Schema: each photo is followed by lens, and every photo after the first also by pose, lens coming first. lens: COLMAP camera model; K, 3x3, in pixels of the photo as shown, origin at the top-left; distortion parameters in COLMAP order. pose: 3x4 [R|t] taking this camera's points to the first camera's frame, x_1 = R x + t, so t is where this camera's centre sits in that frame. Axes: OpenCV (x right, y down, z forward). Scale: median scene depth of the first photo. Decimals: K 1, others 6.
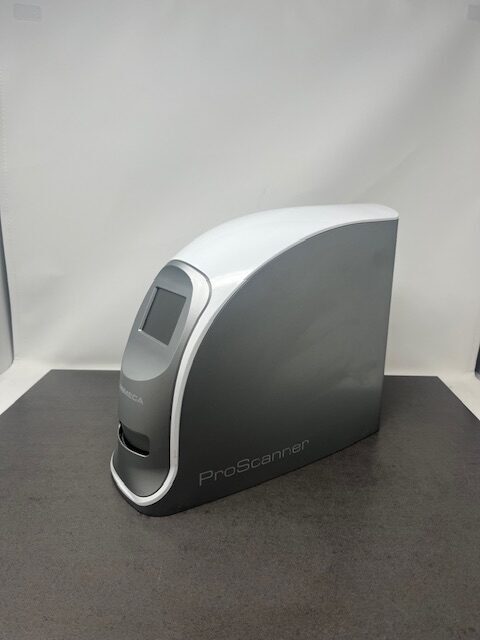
lens RADIAL K [[499.3, 0, 240.0], [0, 499.3, 320.0], [0, 0, 1]] dist [0.002820, -0.097591]
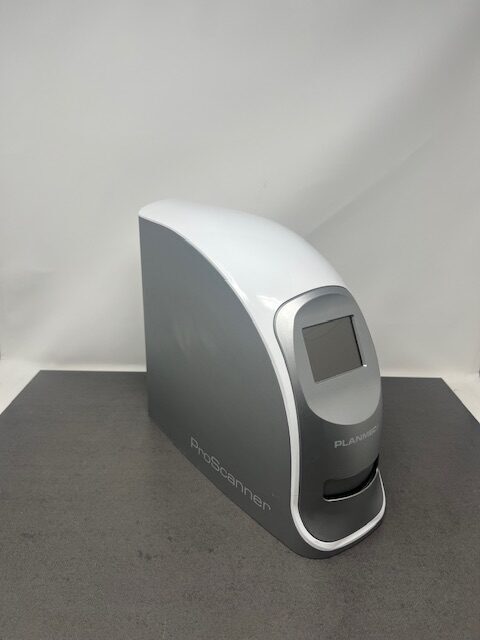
lens RADIAL K [[499.3, 0, 240.0], [0, 499.3, 320.0], [0, 0, 1]] dist [0.002820, -0.097591]
pose [[0.999781, -0.000819, 0.020890, -0.031676], [-0.000692, 0.997388, 0.072226, -0.132276], [-0.020895, -0.072225, 0.997169, 0.090502]]
